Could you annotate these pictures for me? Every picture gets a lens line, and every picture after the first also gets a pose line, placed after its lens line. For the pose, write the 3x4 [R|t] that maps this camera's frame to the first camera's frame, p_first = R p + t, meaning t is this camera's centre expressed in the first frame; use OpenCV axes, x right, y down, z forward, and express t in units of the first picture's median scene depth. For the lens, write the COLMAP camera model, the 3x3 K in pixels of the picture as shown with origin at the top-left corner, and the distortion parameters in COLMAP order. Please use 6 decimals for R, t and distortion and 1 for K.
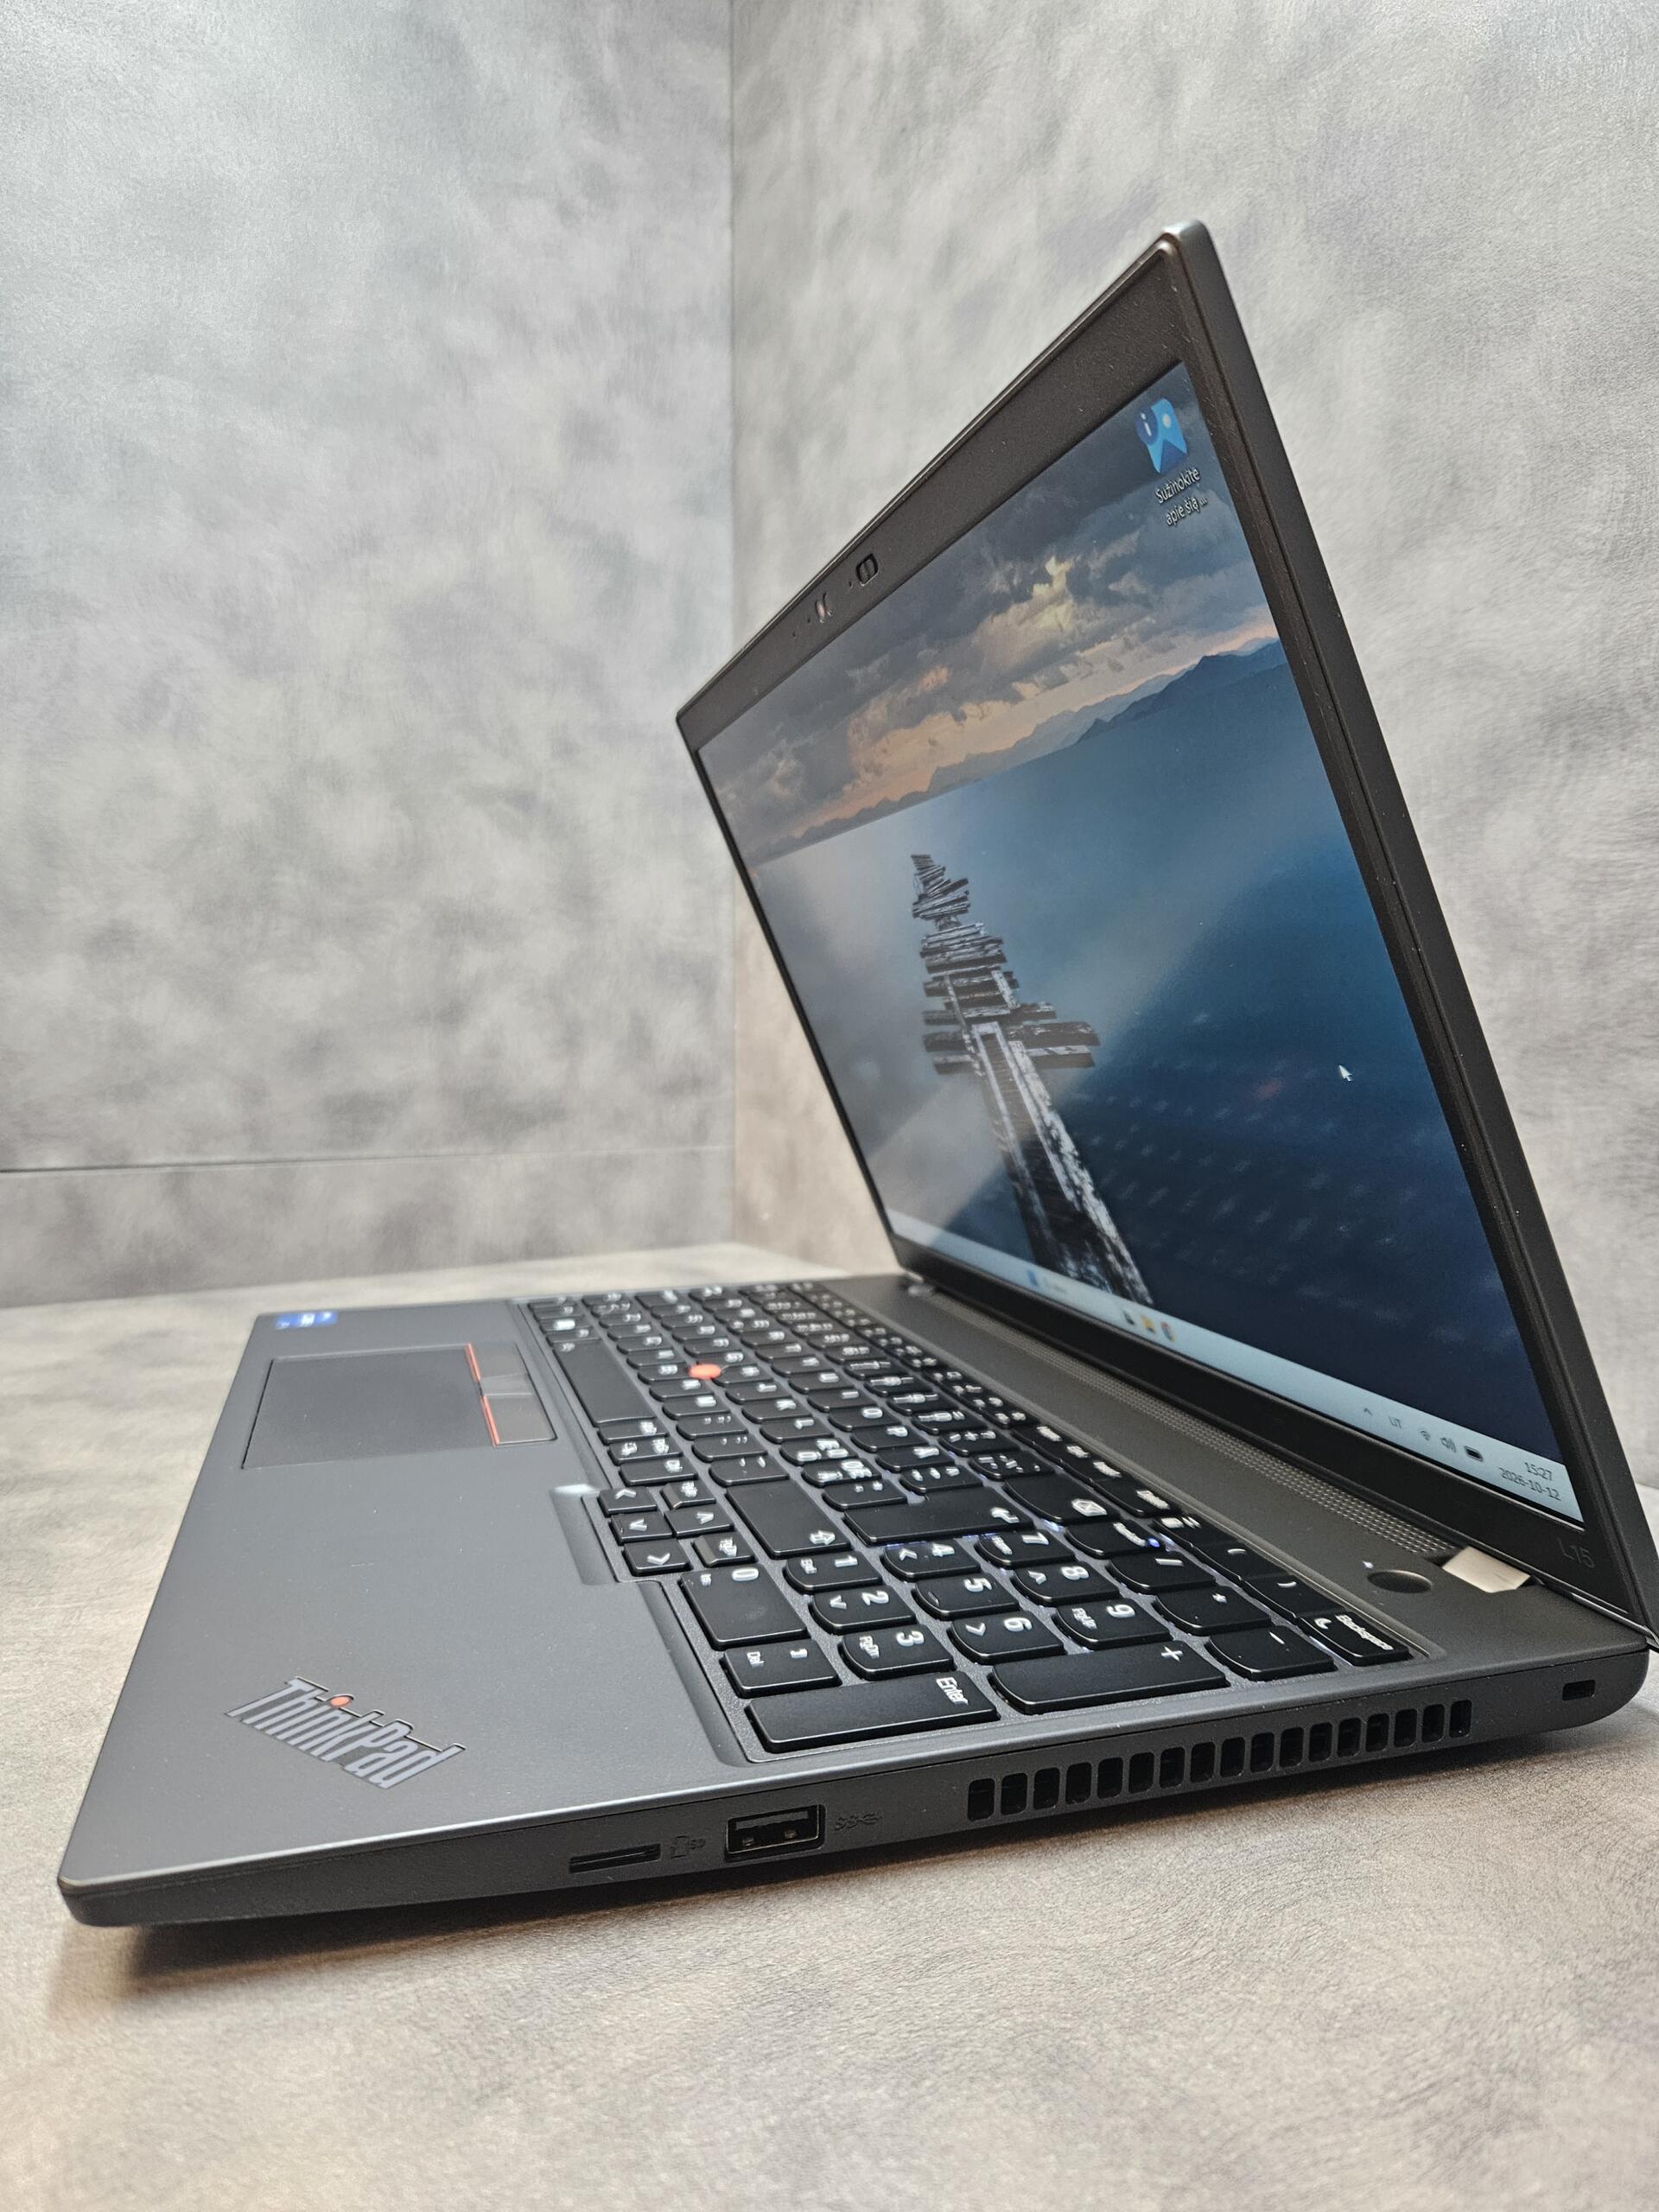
lens RADIAL K [[1502.4, 0, 805.2], [0, 1502.4, 1092.5], [0, 0, 1]] dist [0.042087, -0.052785]
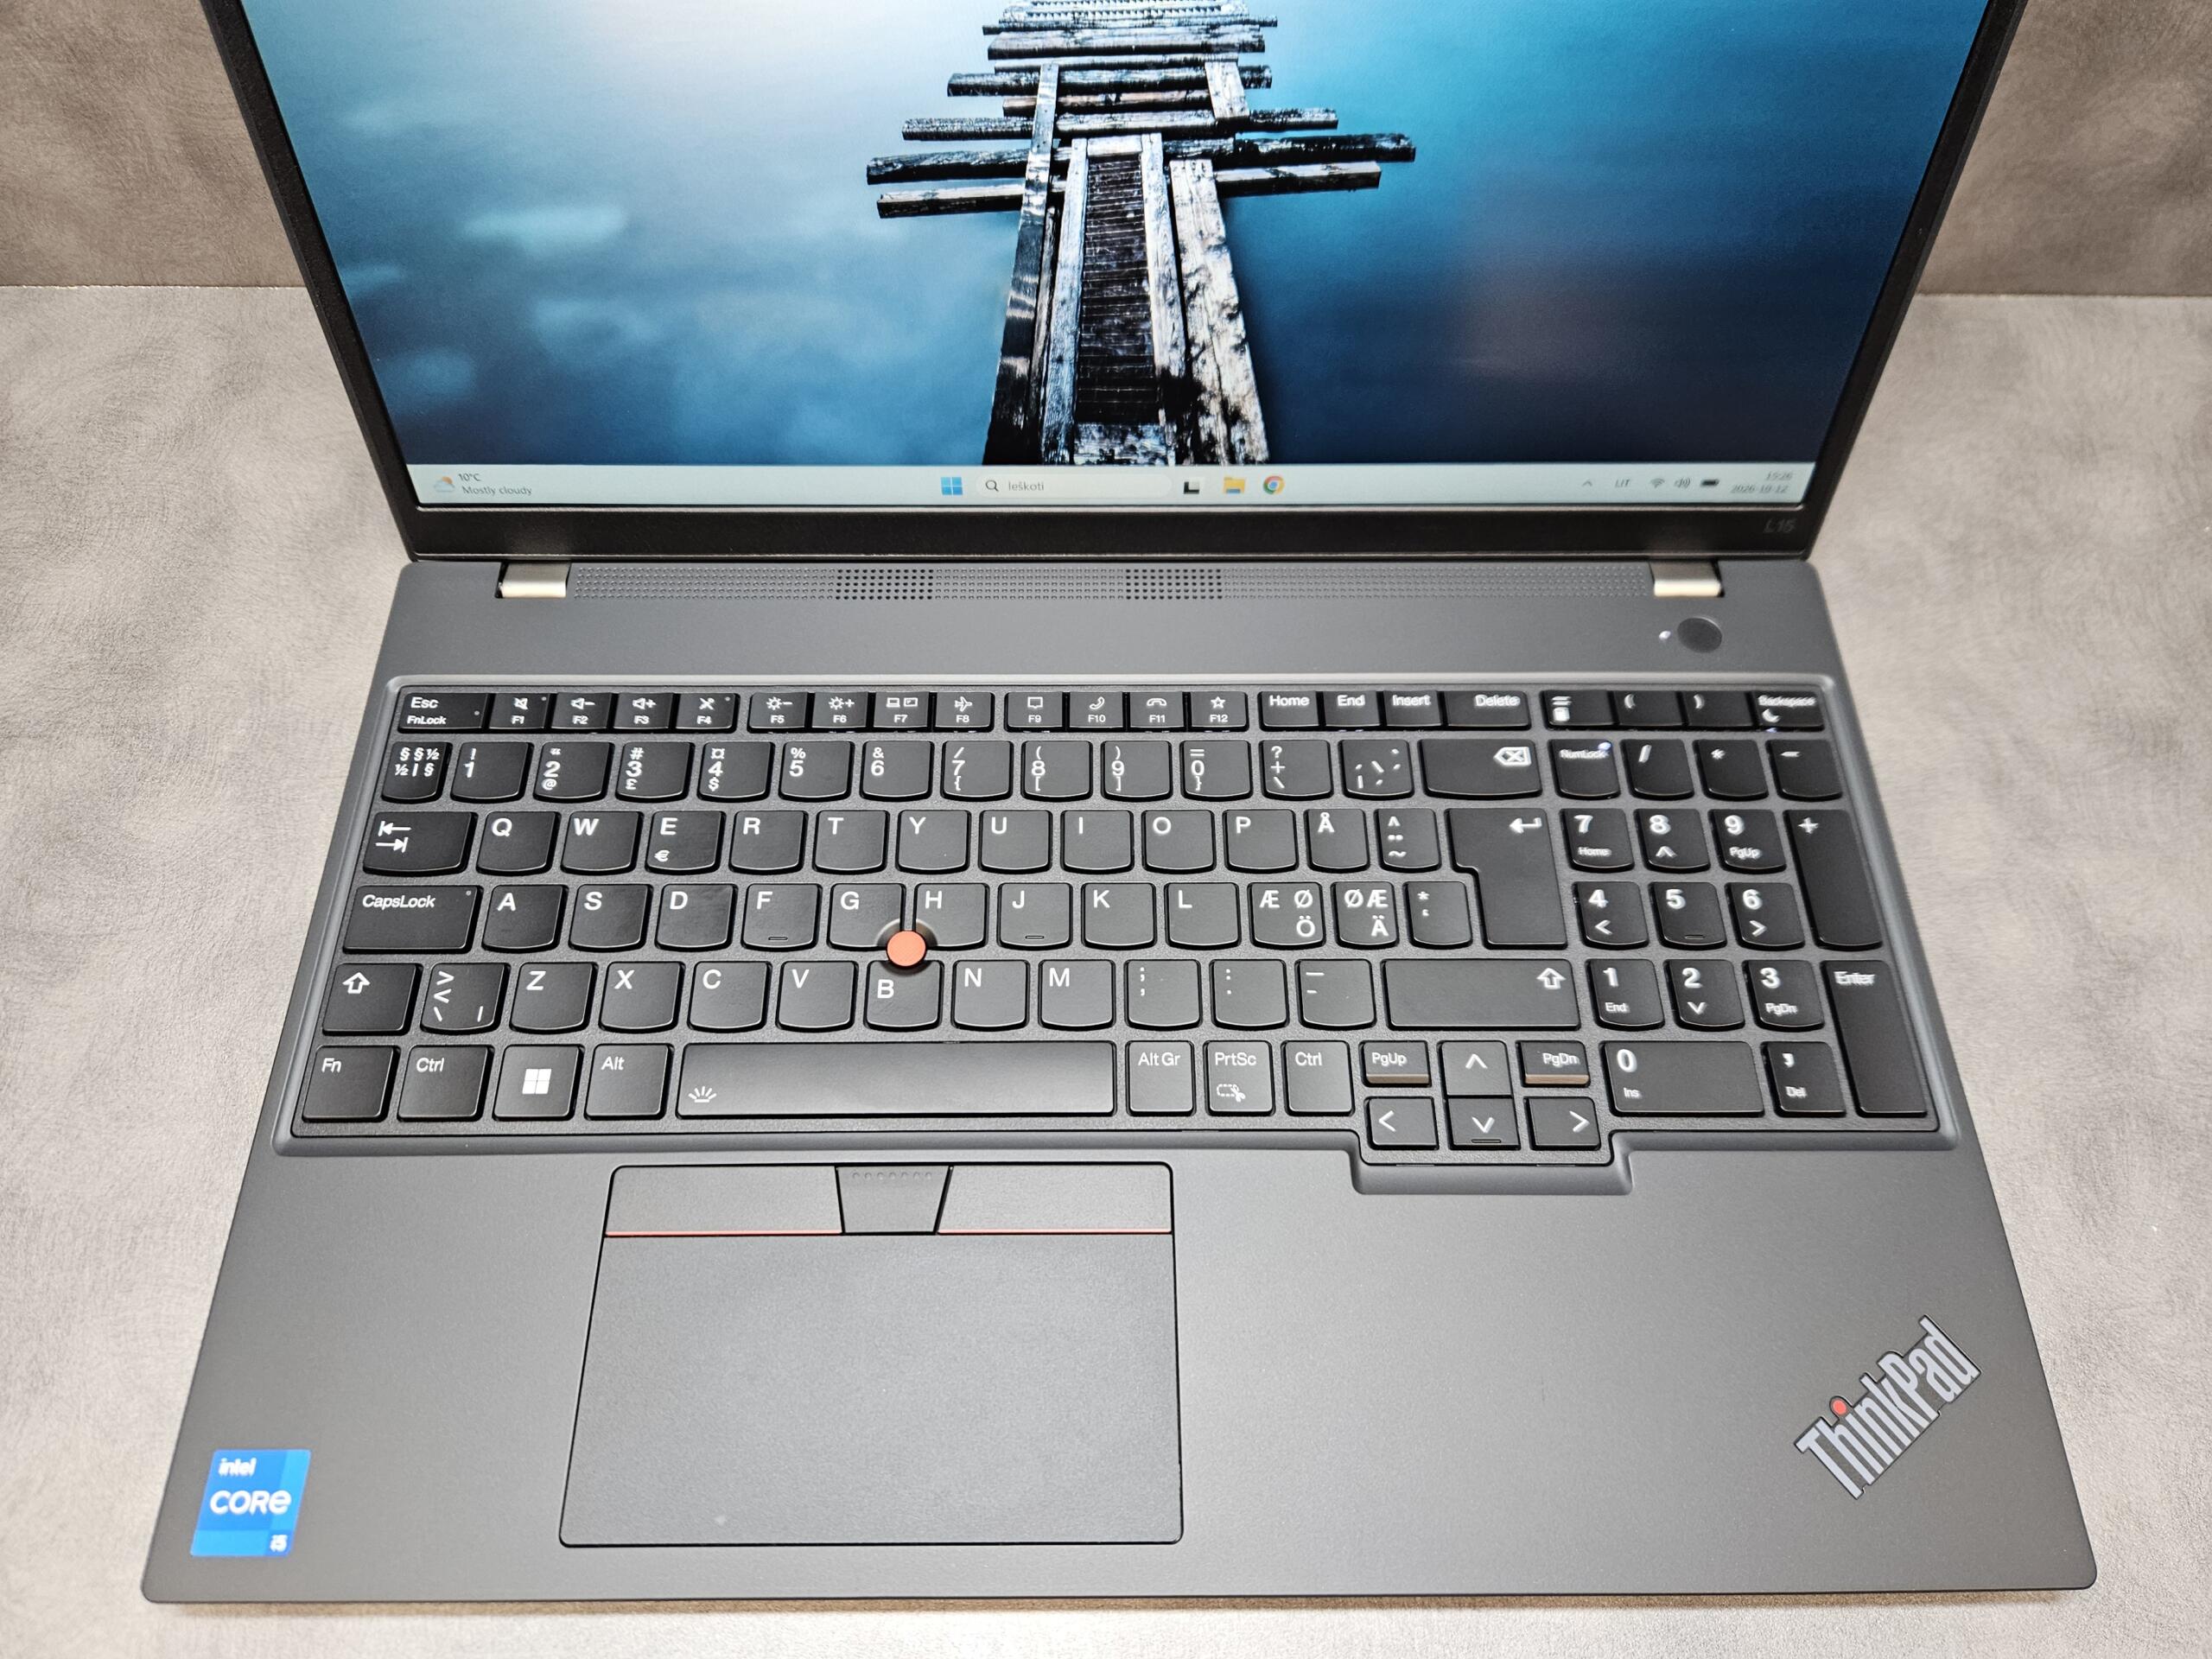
lens RADIAL K [[1502.4, 0, 1096.9], [0, 1502.4, 831.8], [0, 0, 1]] dist [0.042087, -0.052785]
pose [[0.276801, -0.848967, 0.450150, -0.396087], [0.052044, 0.481011, 0.875168, -0.610032], [-0.959517, -0.218820, 0.177328, 0.905880]]
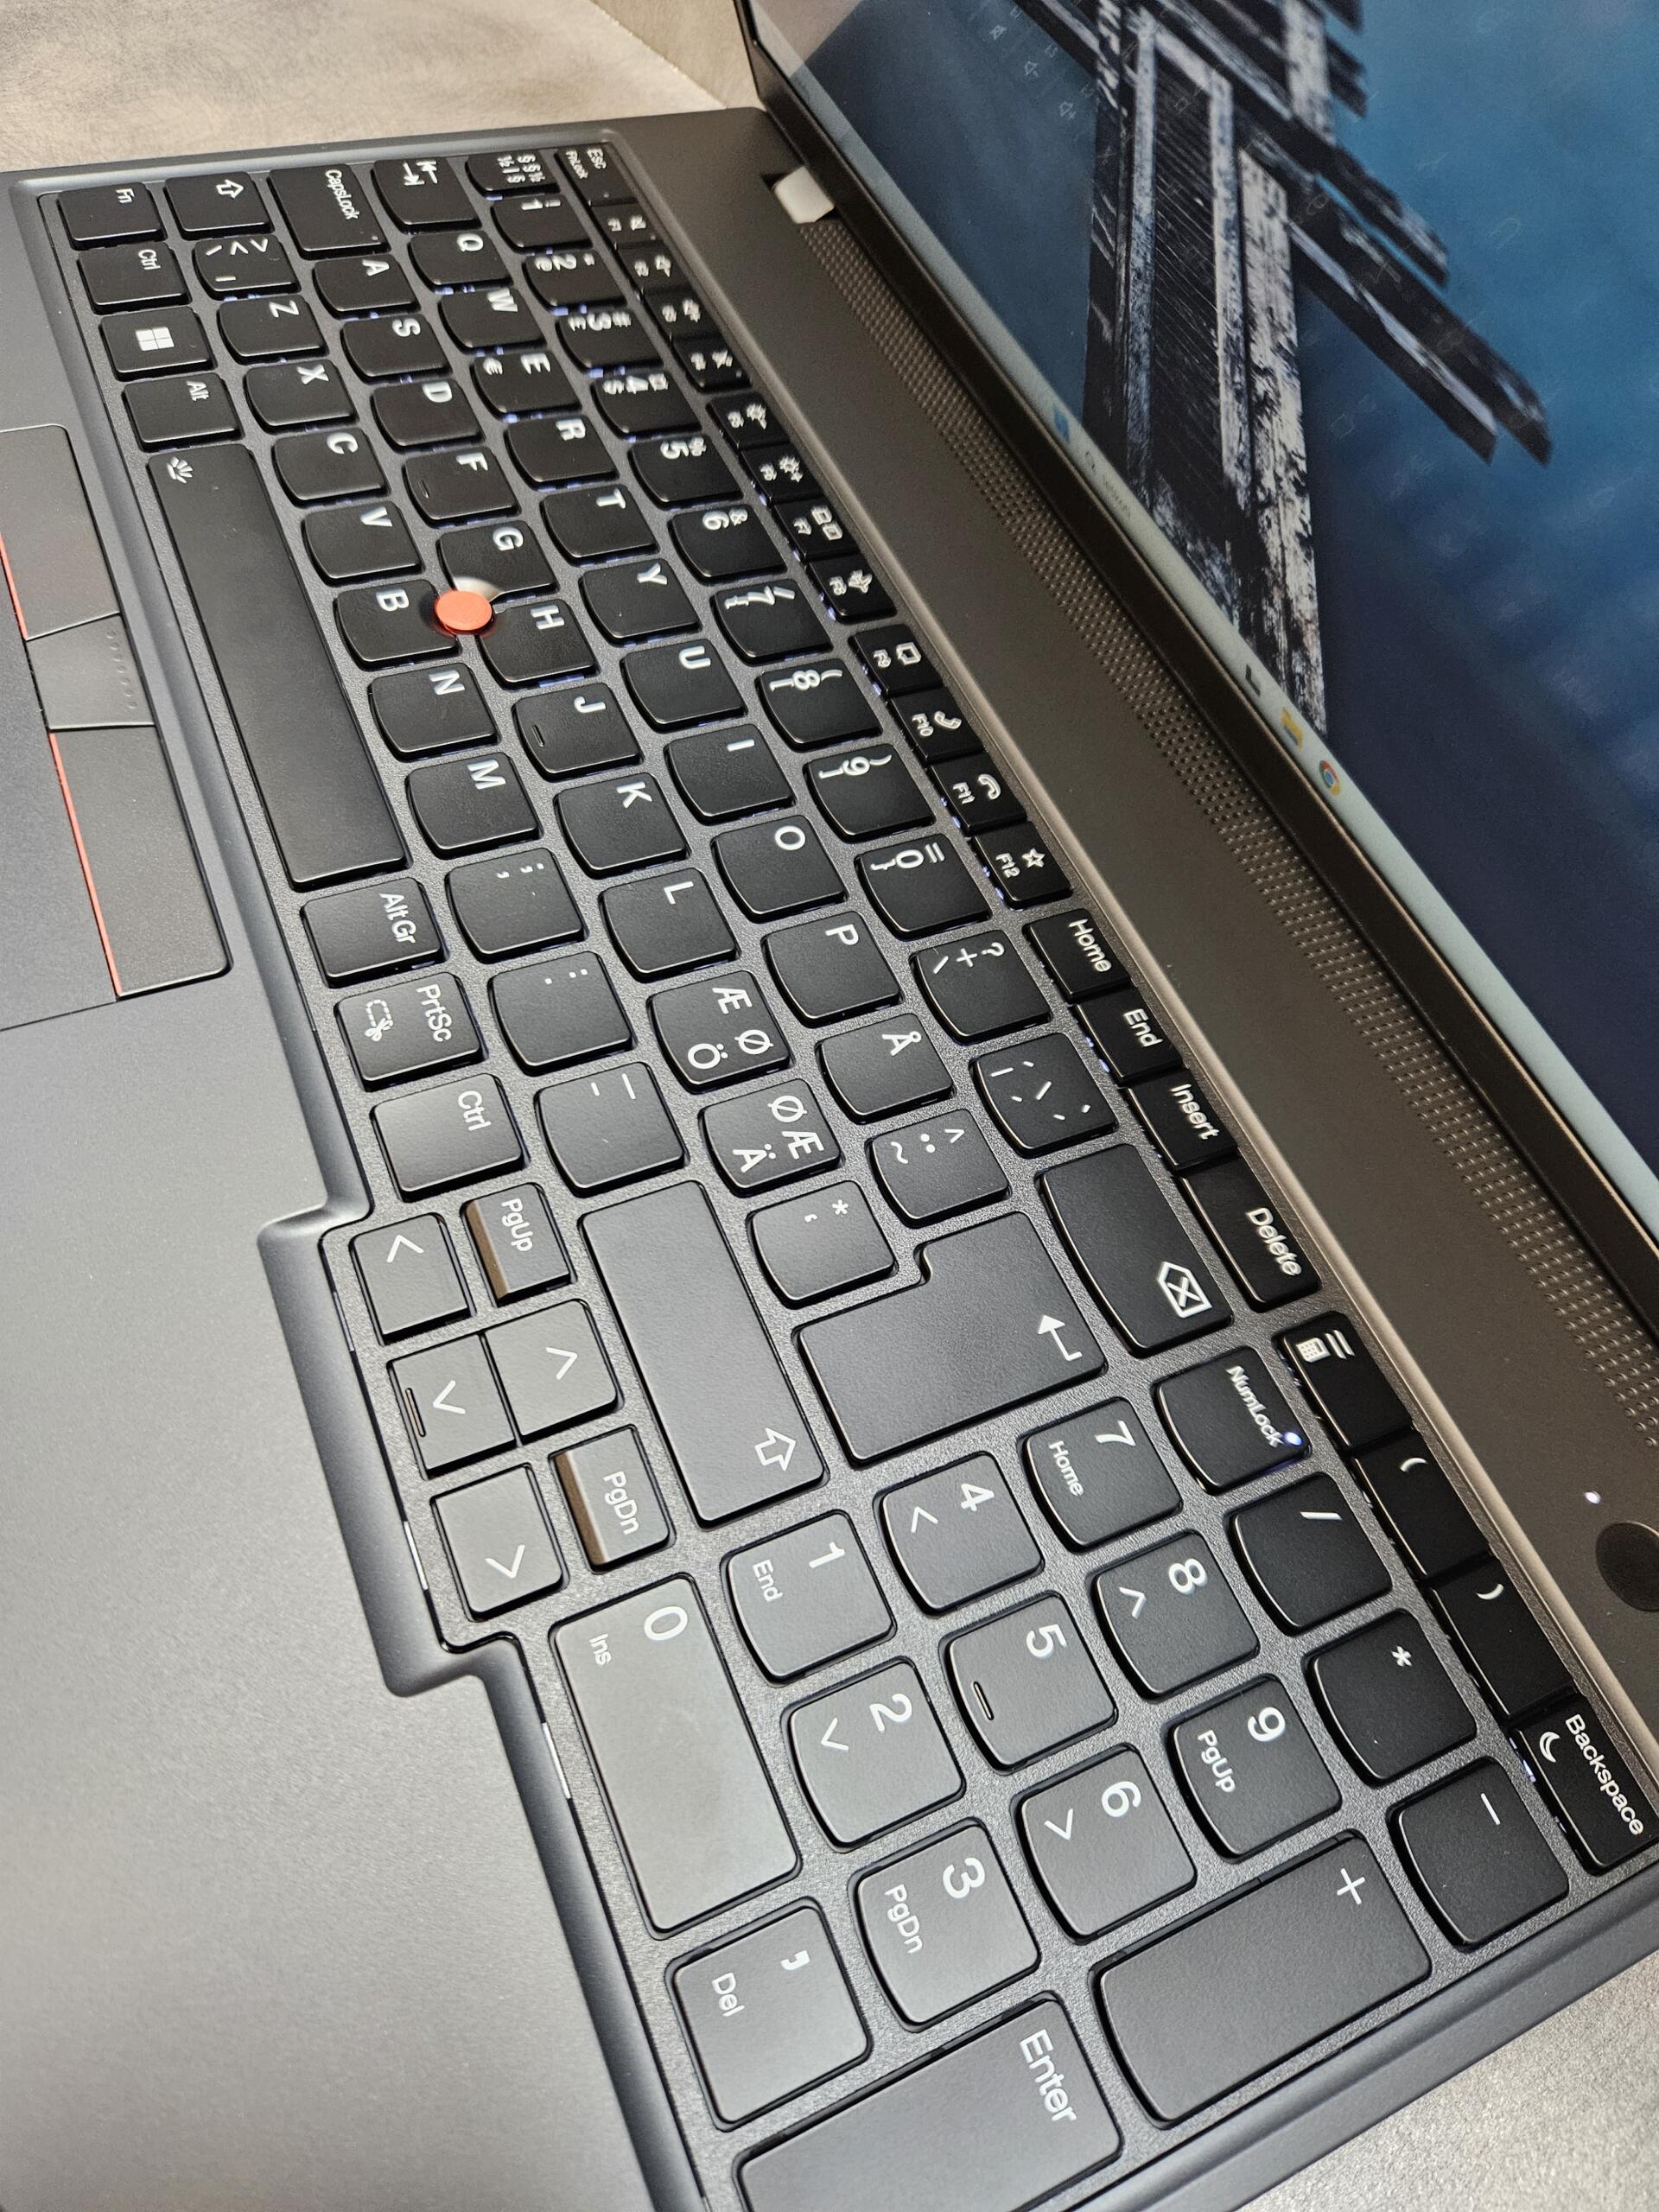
lens RADIAL K [[1613.3, 0, 795.8], [0, 1613.3, 1096.3], [0, 0, 1]] dist [0.031093, -0.066369]
pose [[0.980603, -0.026769, 0.194165, -0.078537], [-0.142933, 0.580179, 0.801850, -0.231811], [-0.134116, -0.814049, 0.565099, 0.591601]]
